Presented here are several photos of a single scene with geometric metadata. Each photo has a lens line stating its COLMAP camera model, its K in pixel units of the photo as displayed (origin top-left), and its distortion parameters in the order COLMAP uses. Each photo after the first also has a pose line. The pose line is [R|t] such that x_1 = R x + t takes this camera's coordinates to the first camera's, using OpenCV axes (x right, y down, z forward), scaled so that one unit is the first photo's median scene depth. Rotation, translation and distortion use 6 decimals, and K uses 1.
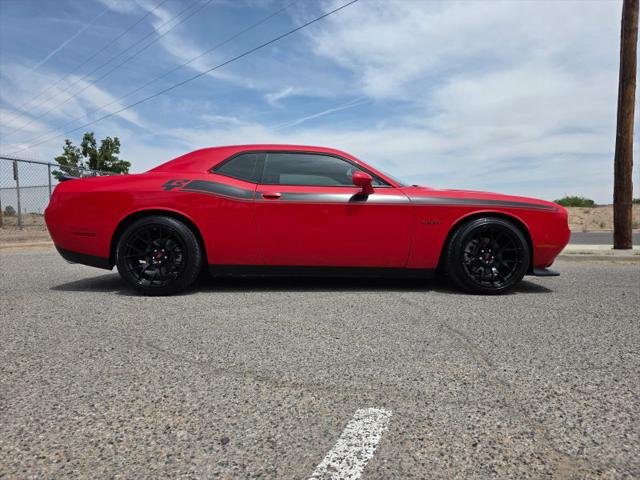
lens RADIAL K [[431.7, 0, 321.9], [0, 431.7, 237.3], [0, 0, 1]] dist [0.041116, -0.034979]
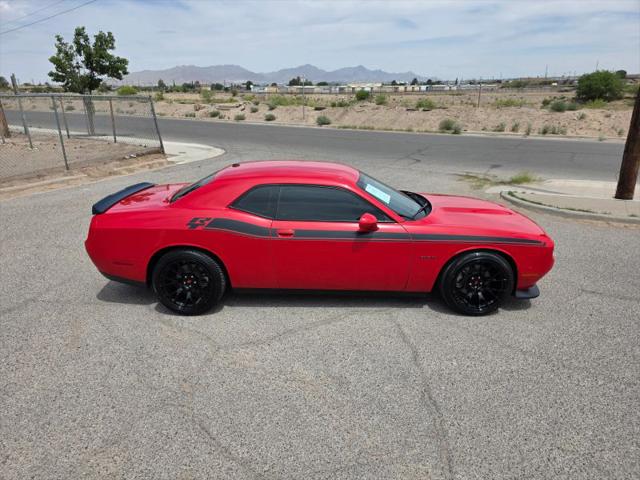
lens RADIAL K [[431.7, 0, 322.7], [0, 431.7, 246.5], [0, 0, 1]] dist [0.041116, -0.034979]
pose [[0.999825, 0.012102, -0.014264, -0.002675], [-0.007322, 0.954878, 0.296908, -0.168879], [0.017214, -0.296752, 0.954799, -0.027670]]
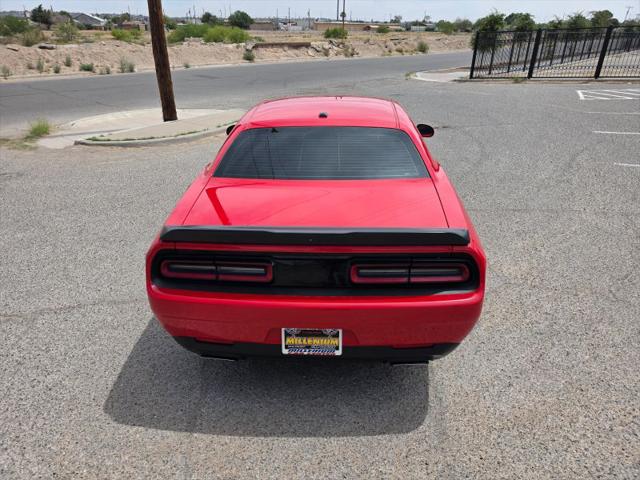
lens RADIAL K [[431.7, 0, 320.5], [0, 431.7, 242.8], [0, 0, 1]] dist [0.041116, -0.034979]
pose [[0.081351, -0.425192, 0.901440, -0.482486], [0.036742, 0.905102, 0.423604, -0.157908], [-0.996008, -0.001340, 0.089253, 0.497710]]
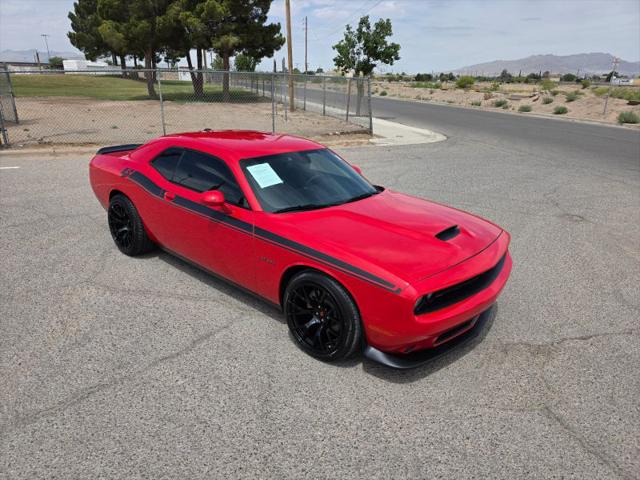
lens RADIAL K [[431.7, 0, 319.5], [0, 431.7, 250.5], [0, 0, 1]] dist [0.041116, -0.034979]
pose [[0.739205, 0.270304, -0.616857, 0.376991], [-0.055673, 0.937313, 0.344012, -0.158401], [0.671176, -0.219953, 0.707915, 0.191162]]
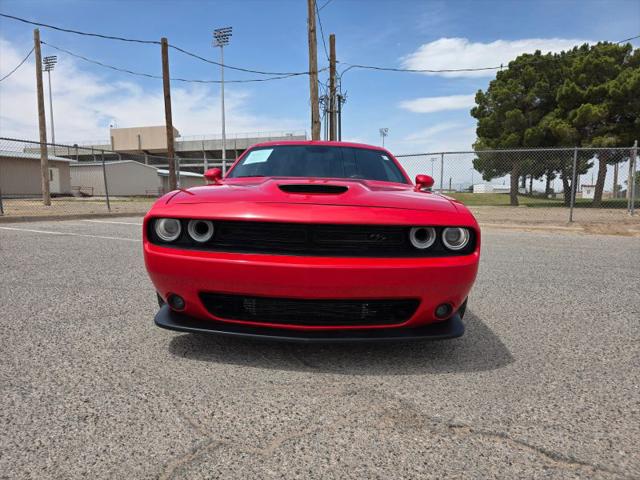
lens RADIAL K [[431.7, 0, 318.5], [0, 431.7, 245.9], [0, 0, 1]] dist [0.041116, -0.034979]
pose [[-0.034052, 0.119979, -0.992192, 0.494057], [-0.053572, 0.991122, 0.121688, -0.046319], [0.997983, 0.057298, -0.027322, 0.549558]]
